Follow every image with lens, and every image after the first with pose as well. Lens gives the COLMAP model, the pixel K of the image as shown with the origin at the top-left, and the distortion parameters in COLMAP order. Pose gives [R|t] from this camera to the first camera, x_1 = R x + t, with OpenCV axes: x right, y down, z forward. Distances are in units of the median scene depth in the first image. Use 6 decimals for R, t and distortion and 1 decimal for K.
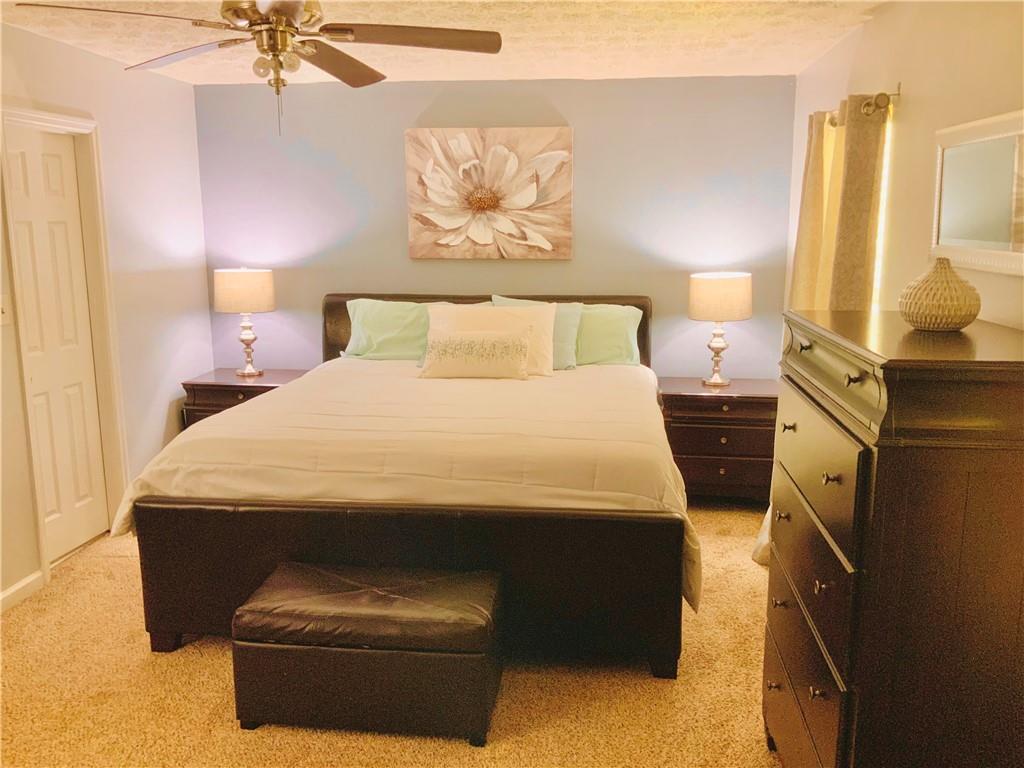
lens RADIAL K [[844.5, 0, 512.0], [0, 844.5, 384.0], [0, 0, 1]] dist [0.122394, -0.202379]
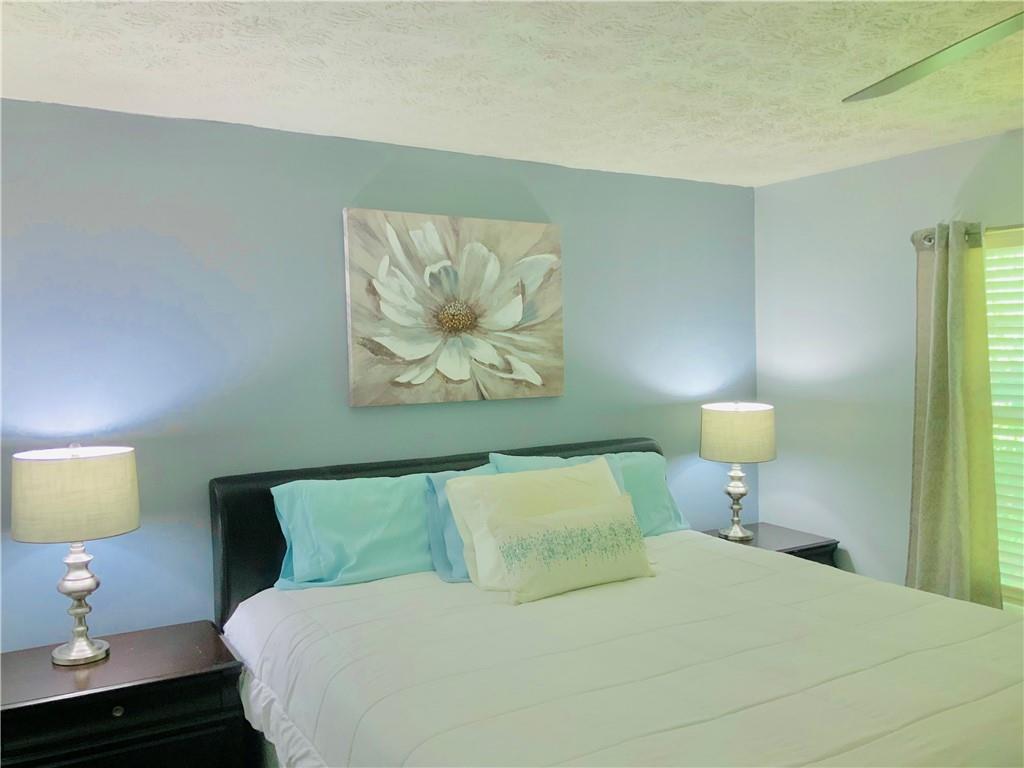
lens RADIAL K [[844.5, 0, 512.0], [0, 844.5, 384.0], [0, 0, 1]] dist [0.122394, -0.202379]
pose [[0.793552, -0.040325, 0.607165, -0.417145], [0.130033, 0.985991, -0.104466, -0.086469], [-0.594446, 0.161850, 0.787679, 0.443967]]
